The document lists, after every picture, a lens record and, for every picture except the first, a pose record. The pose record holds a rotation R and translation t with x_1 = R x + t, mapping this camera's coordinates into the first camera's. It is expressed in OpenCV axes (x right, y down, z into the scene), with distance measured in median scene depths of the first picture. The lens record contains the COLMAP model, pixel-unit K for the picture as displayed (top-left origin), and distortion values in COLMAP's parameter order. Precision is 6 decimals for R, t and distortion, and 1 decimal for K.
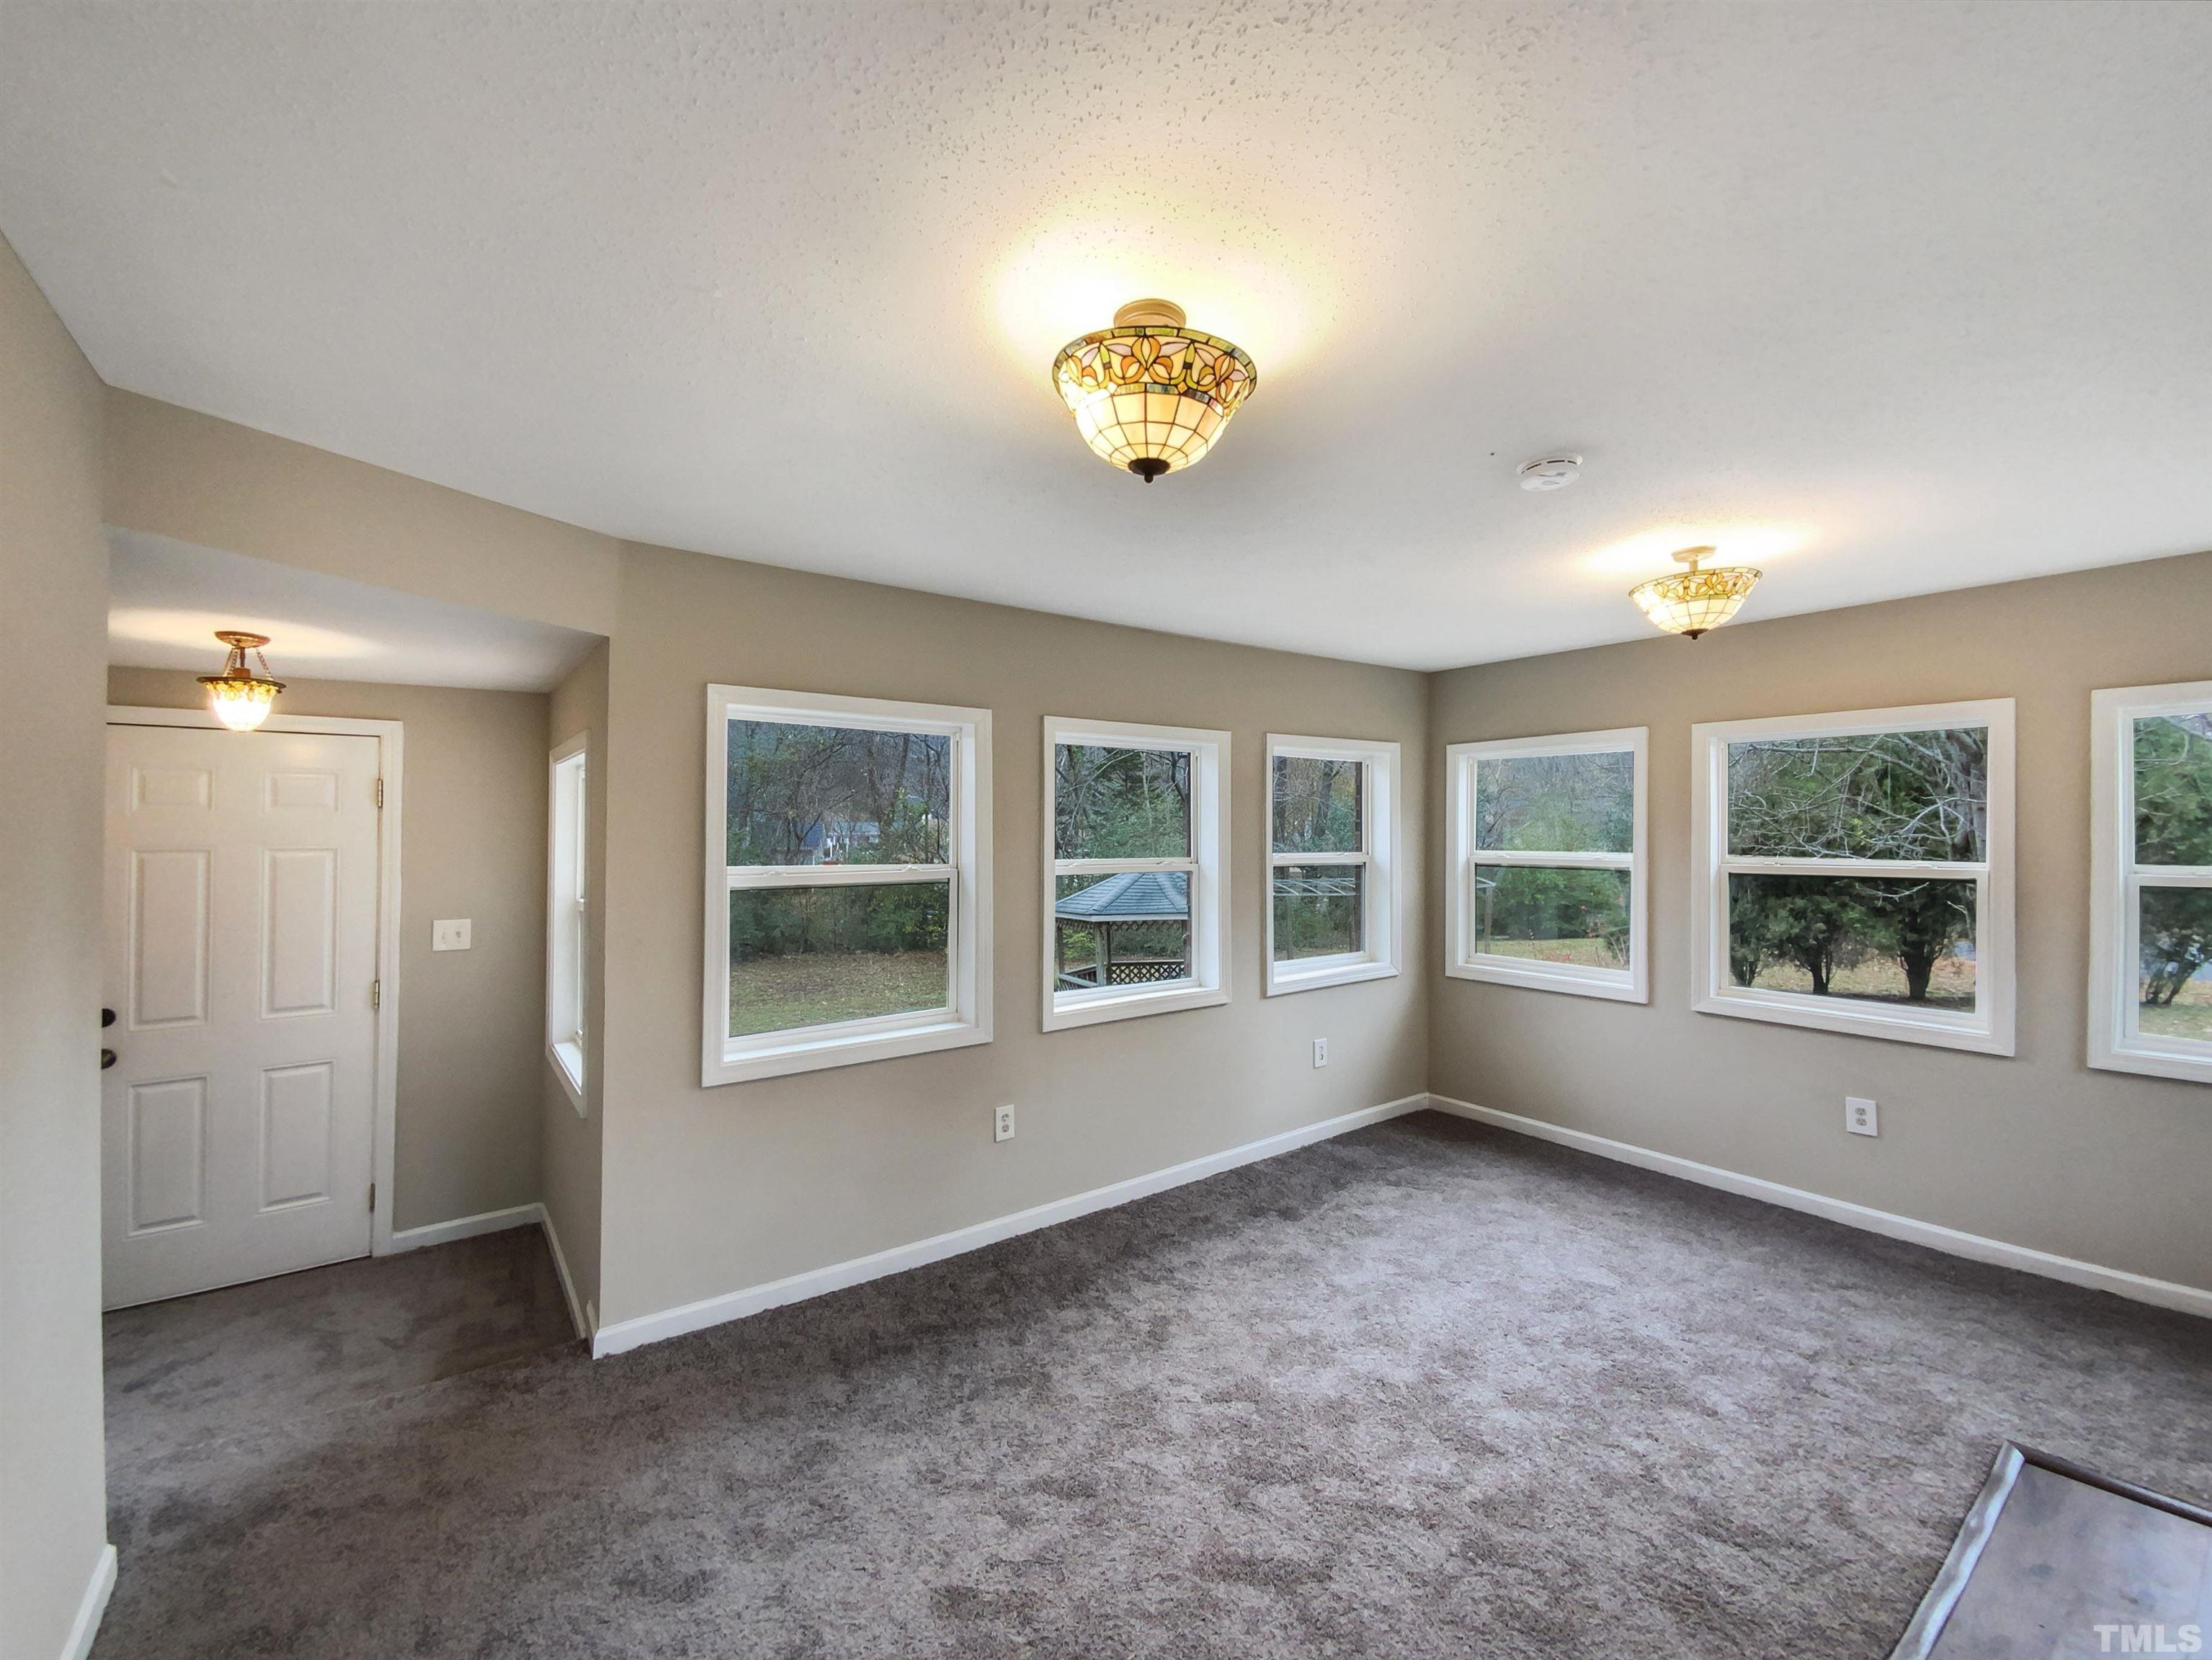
lens RADIAL K [[903.0, 0, 1128.3], [0, 903.0, 825.4], [0, 0, 1]] dist [0.021323, -0.017800]
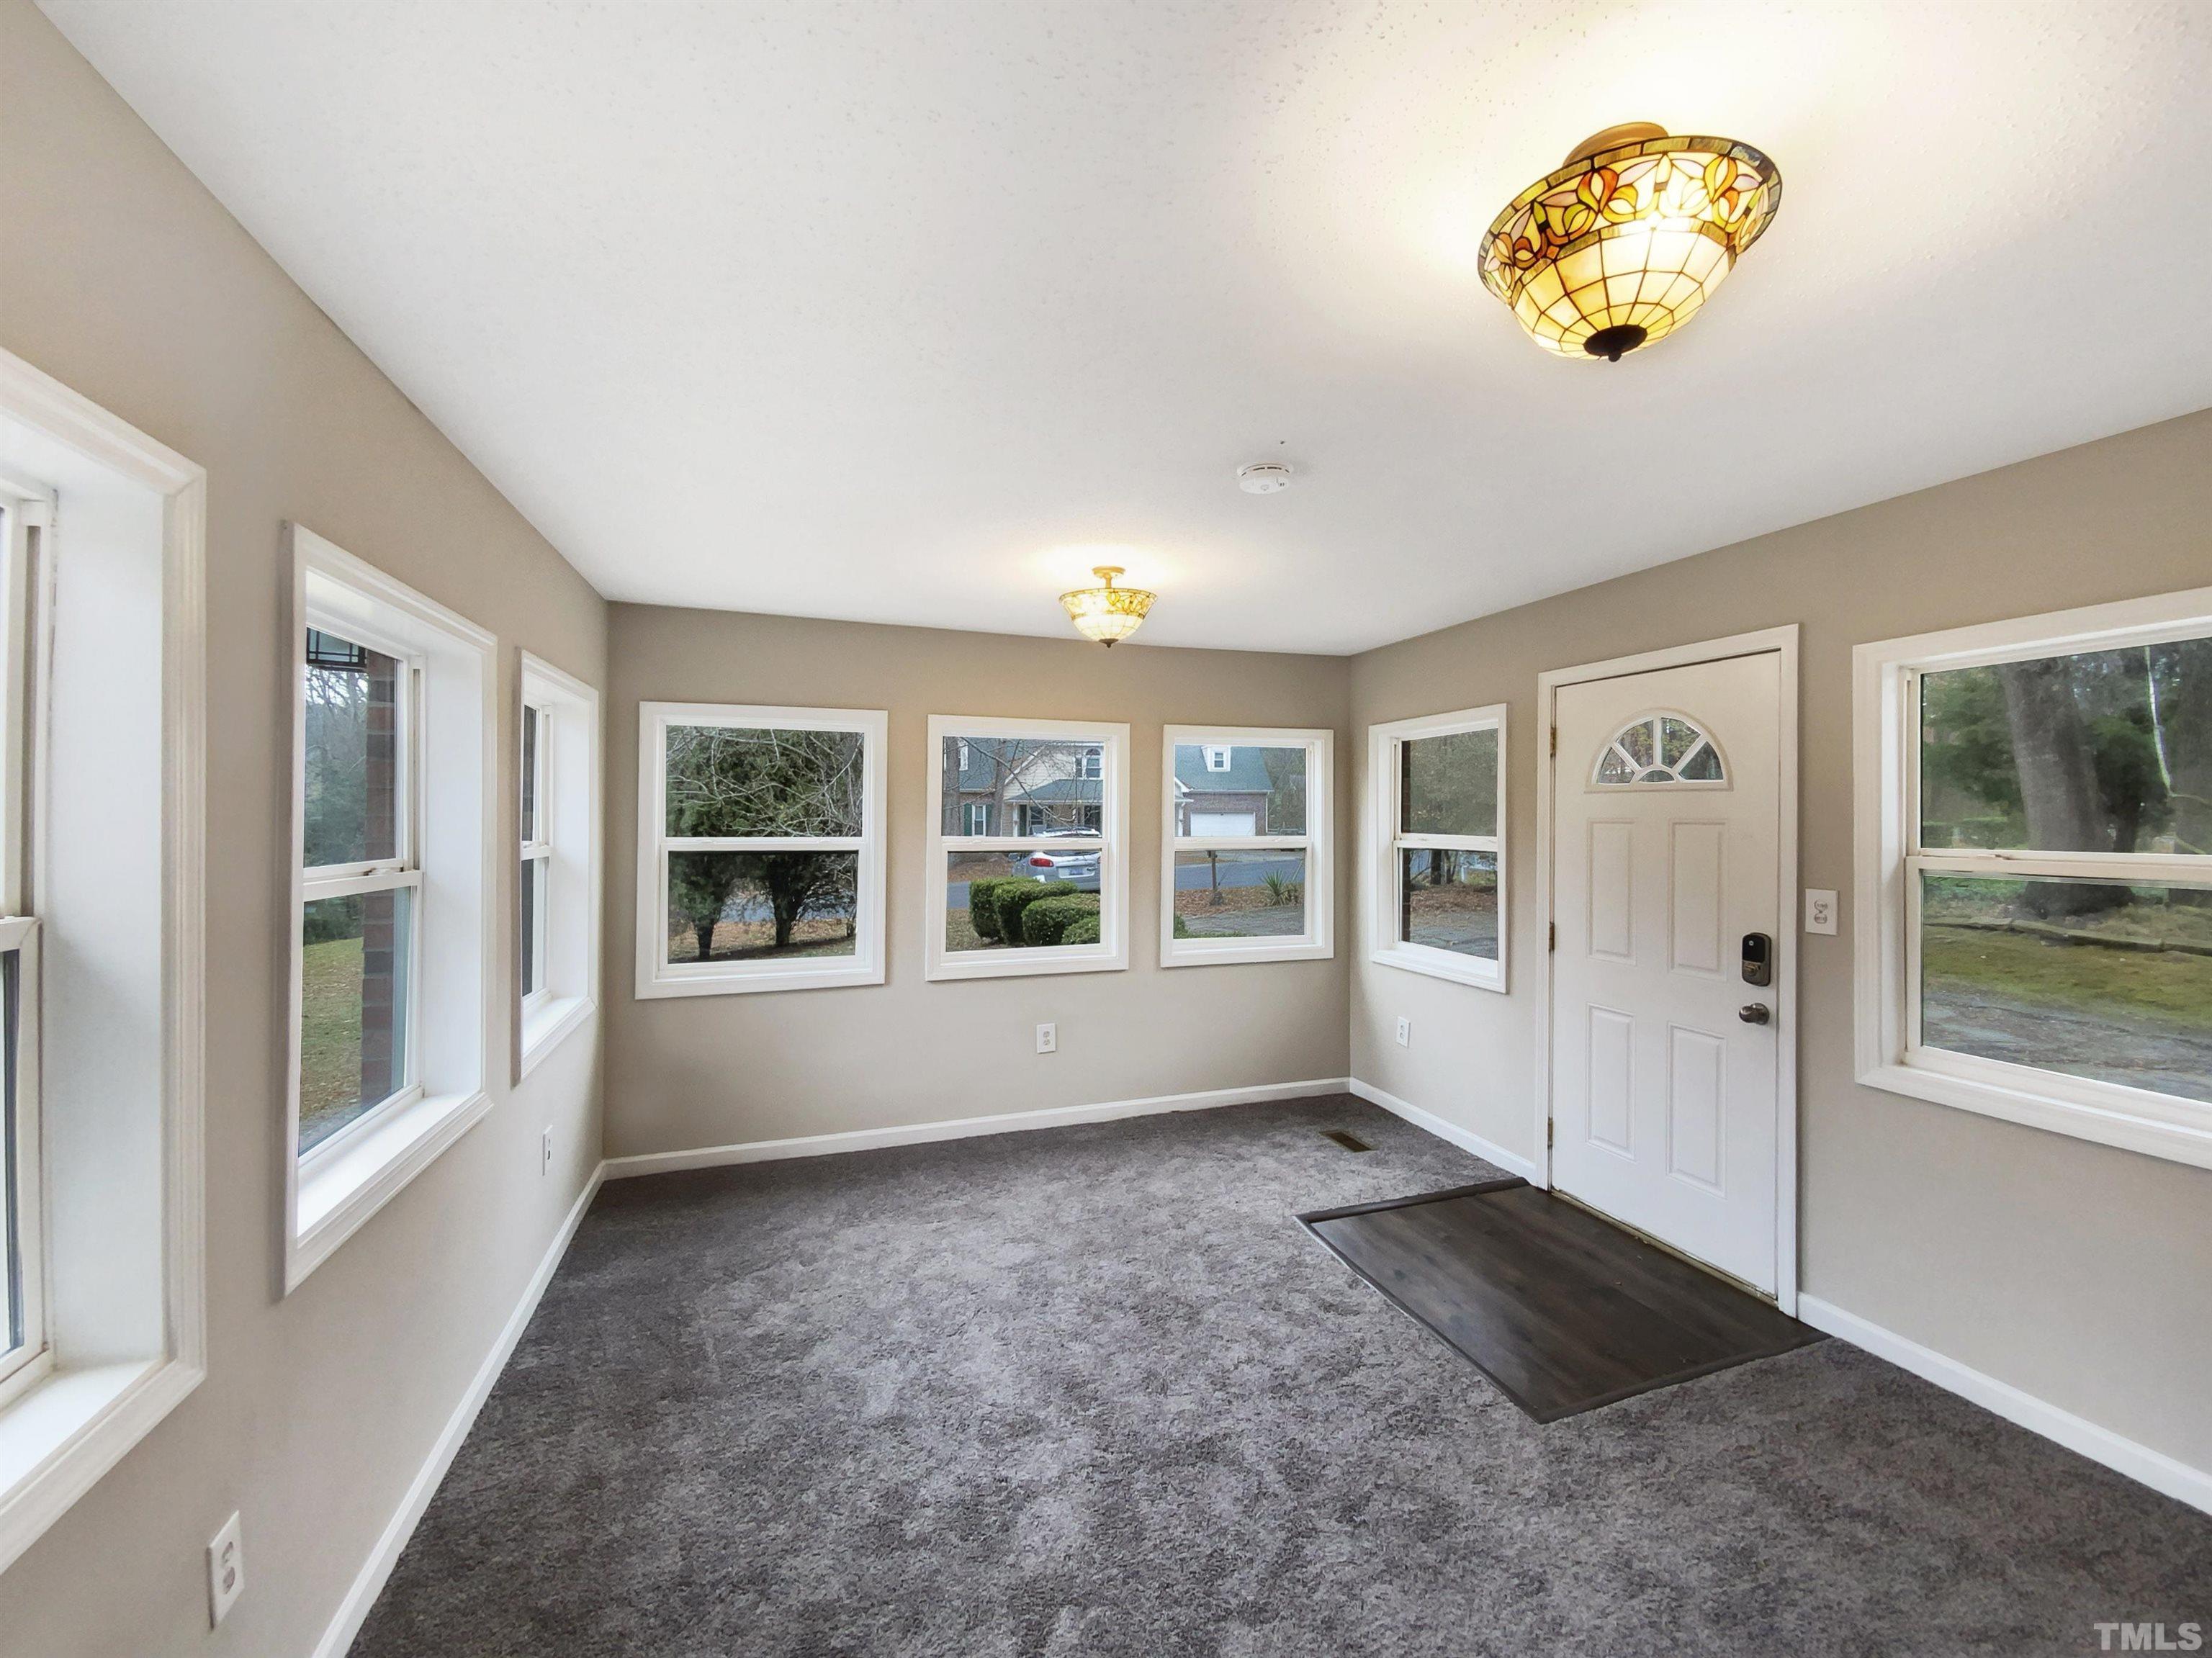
lens RADIAL K [[919.6, 0, 1111.1], [0, 919.6, 813.3], [0, 0, 1]] dist [0.000261, -0.000224]
pose [[0.321489, -0.003547, 0.946907, -0.414051], [-0.003384, 0.999982, 0.004895, -0.002152], [-0.946907, -0.004778, 0.321471, 0.552675]]
